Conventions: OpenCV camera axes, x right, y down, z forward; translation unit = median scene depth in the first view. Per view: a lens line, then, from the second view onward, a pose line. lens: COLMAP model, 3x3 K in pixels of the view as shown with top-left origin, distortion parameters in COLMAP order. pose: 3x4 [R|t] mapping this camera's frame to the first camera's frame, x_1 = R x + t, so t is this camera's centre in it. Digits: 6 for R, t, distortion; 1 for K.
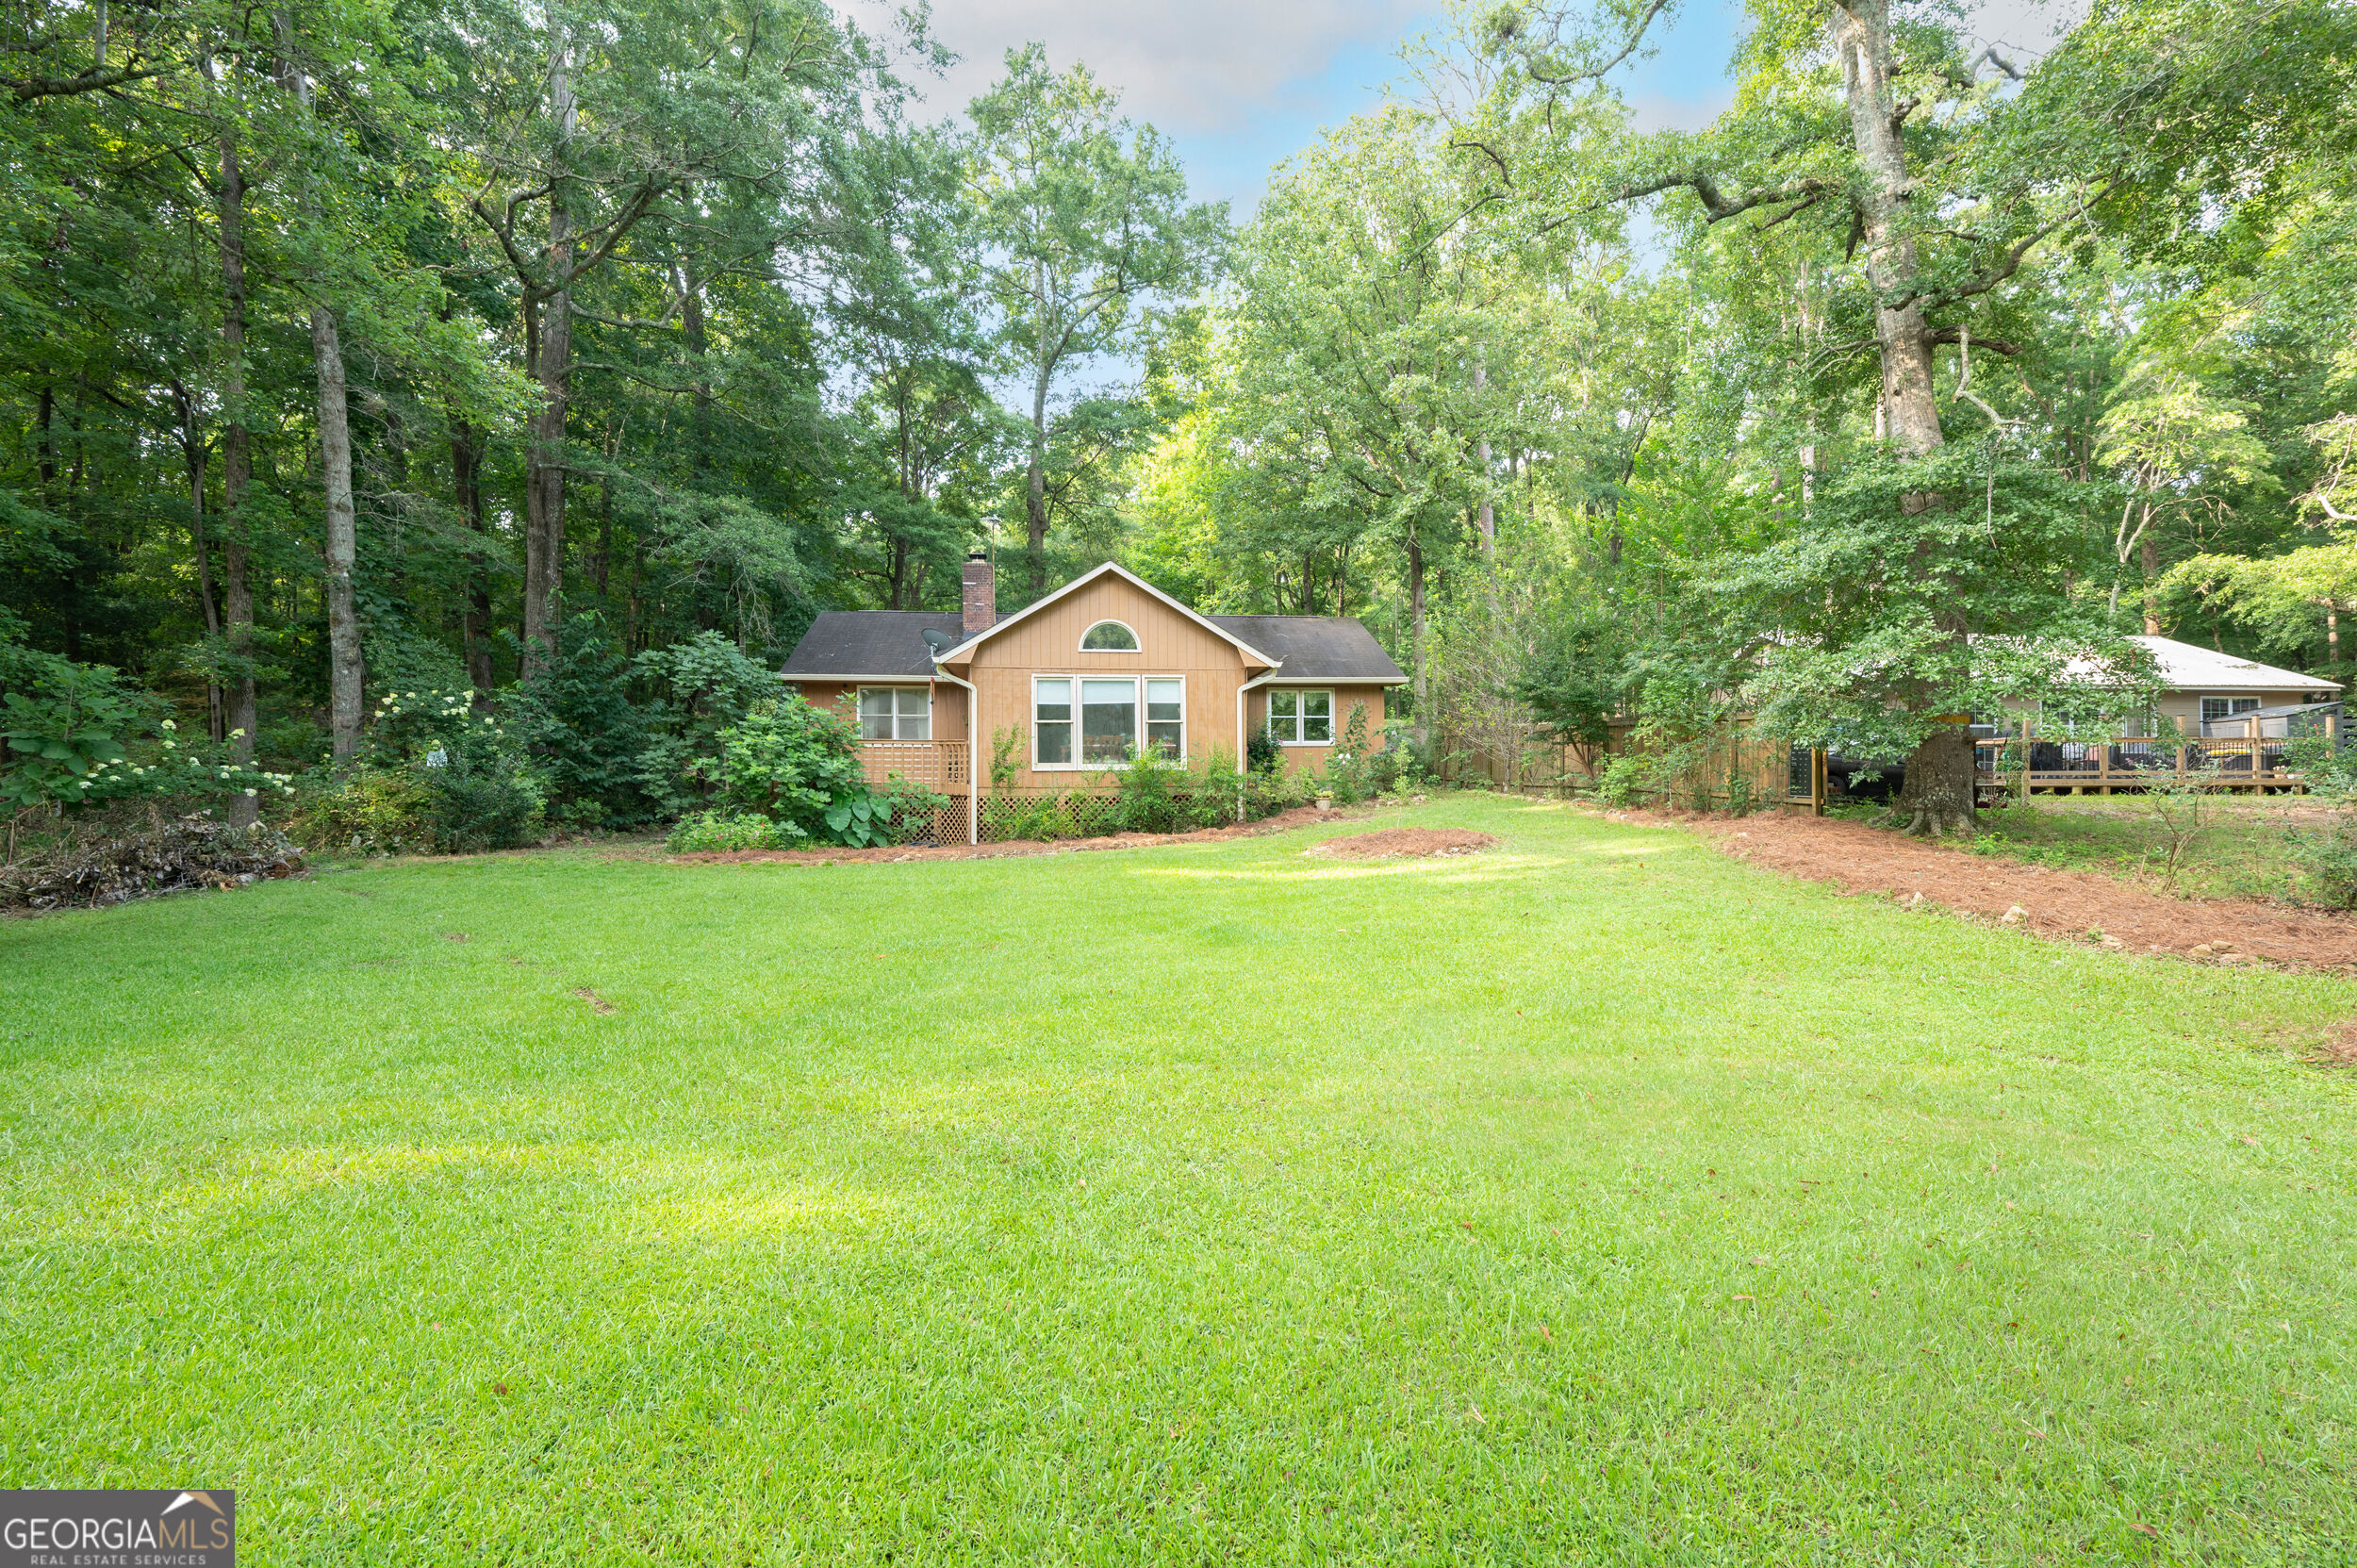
lens RADIAL K [[1087.8, 0, 1178.2], [0, 1087.8, 785.6], [0, 0, 1]] dist [0.001082, 0.000073]
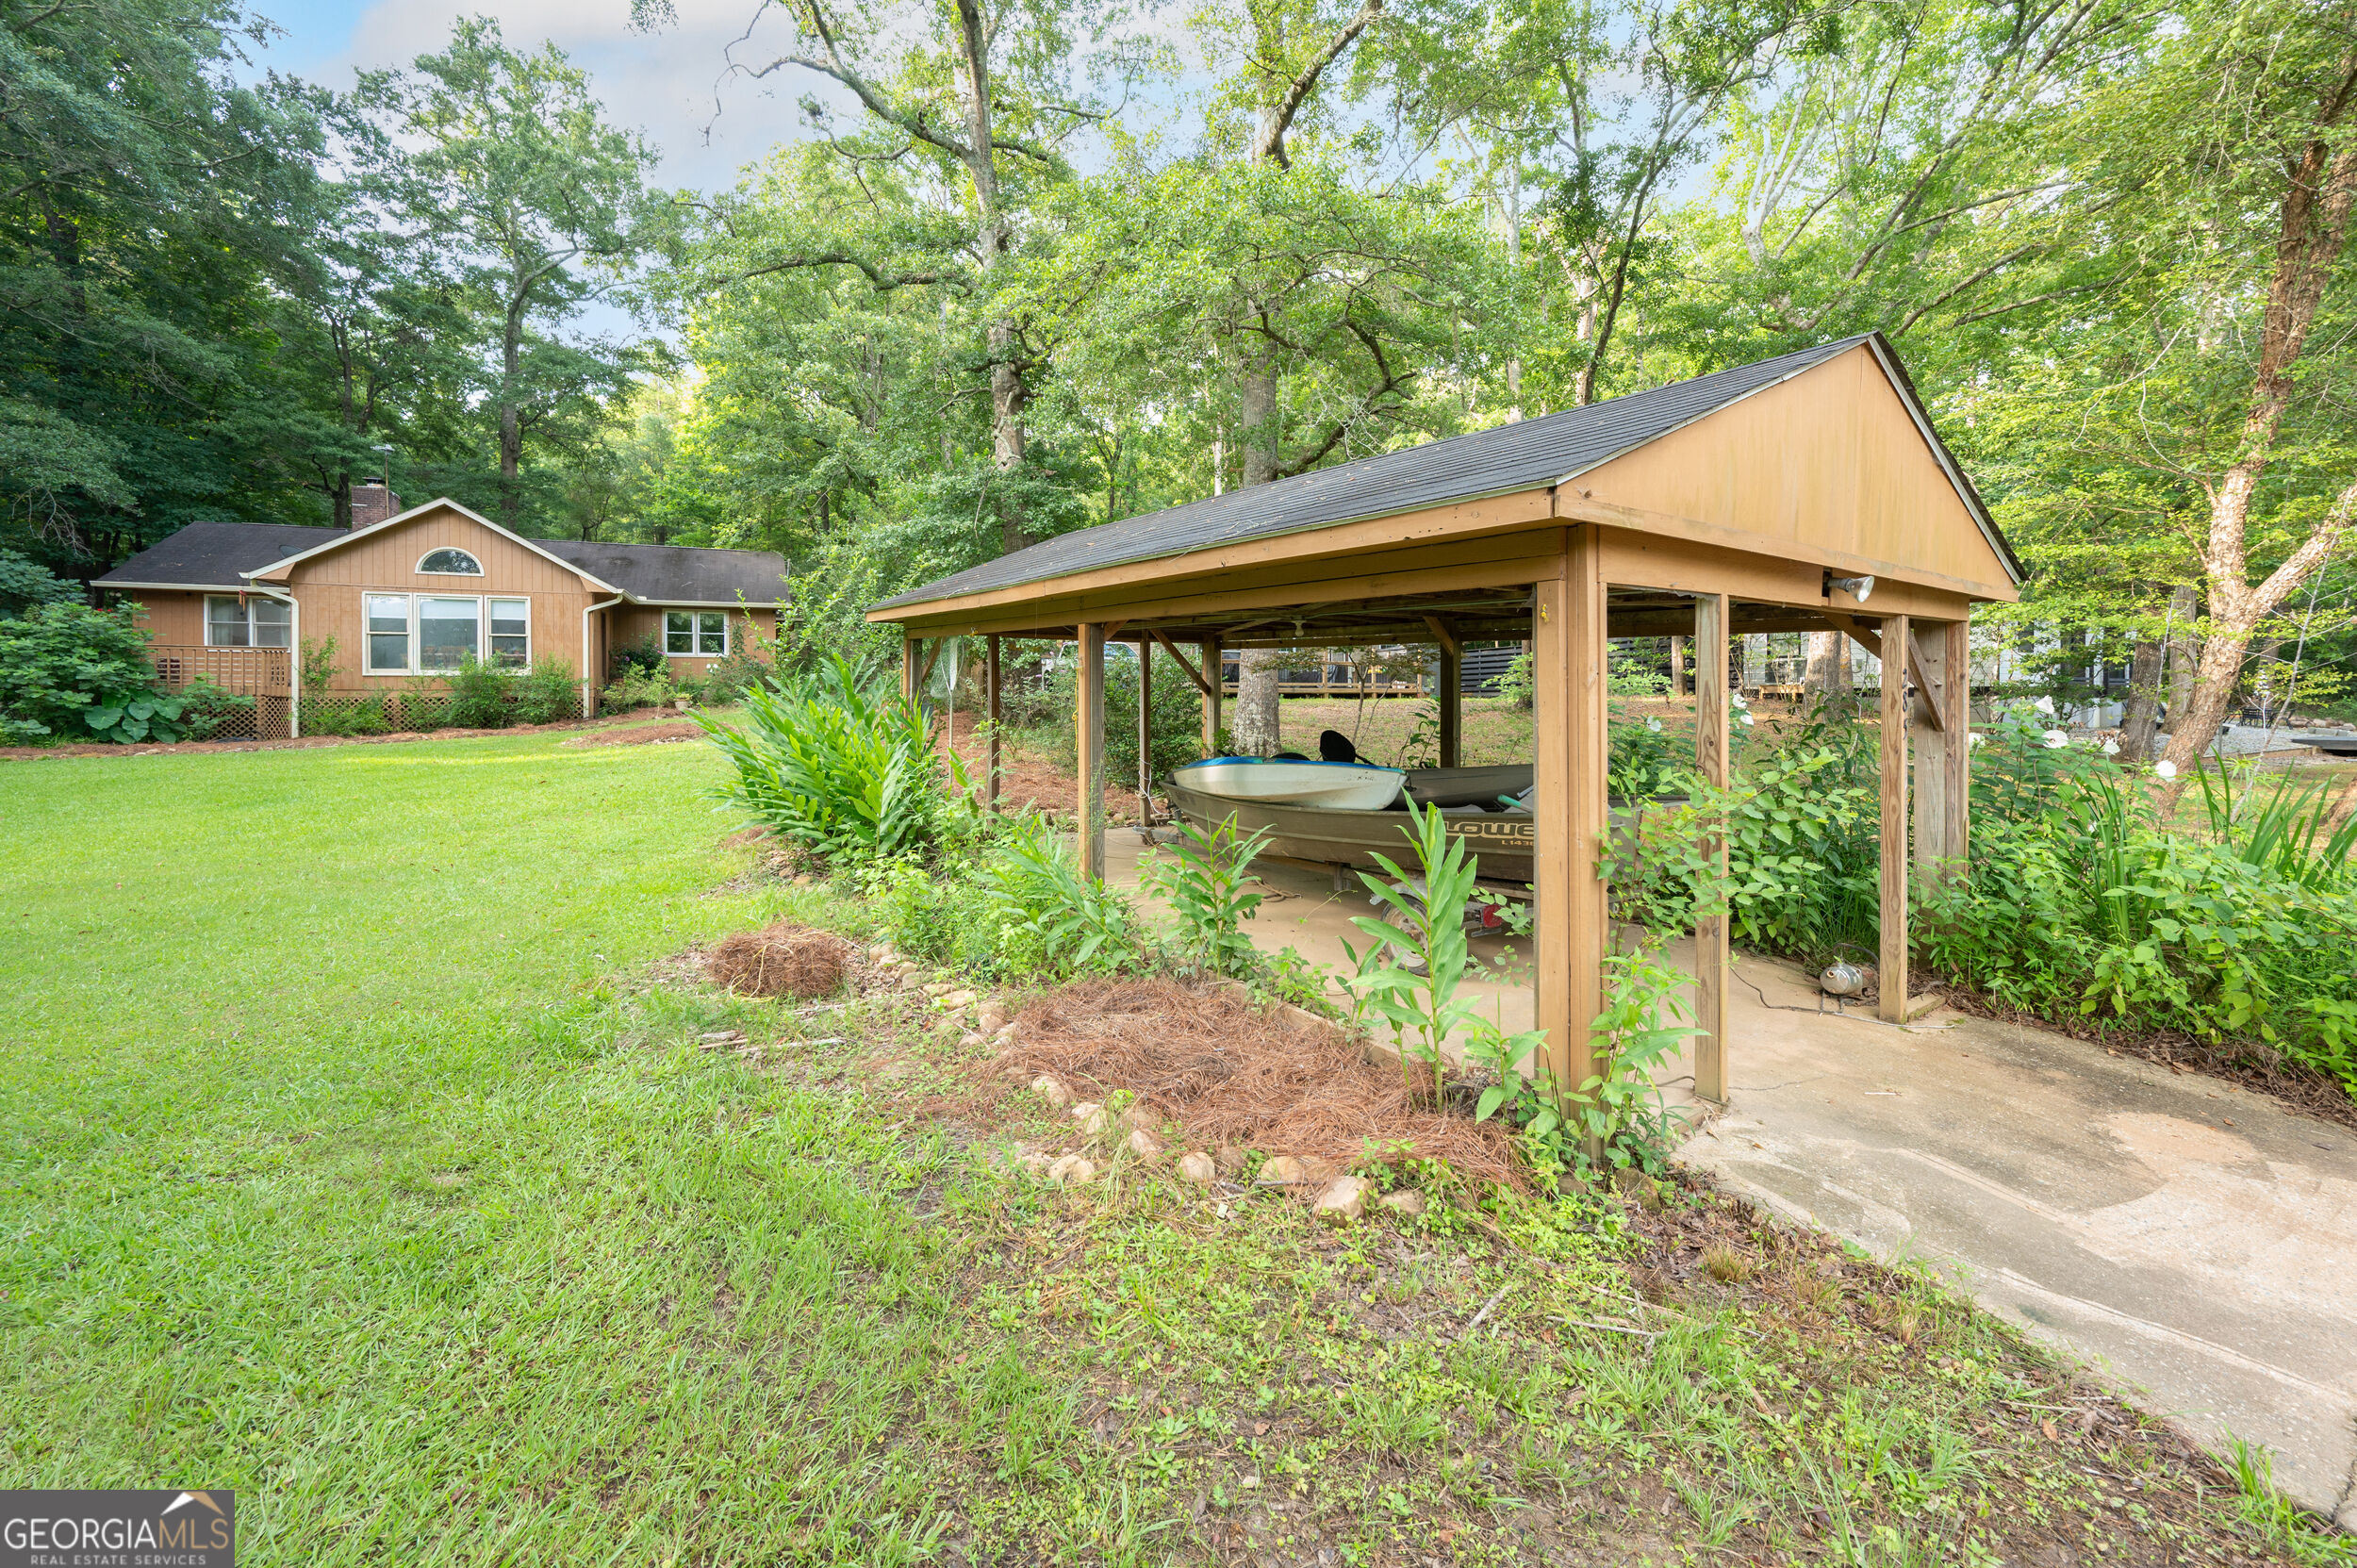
lens RADIAL K [[943.4, 0, 1181.6], [0, 943.4, 696.6], [0, 0, 1]] dist [-0.000862, -0.000160]
pose [[0.944566, 0.002078, 0.328315, 0.350132], [-0.003686, 0.999984, 0.004275, 0.000936], [-0.328301, -0.005248, 0.944559, -0.219218]]
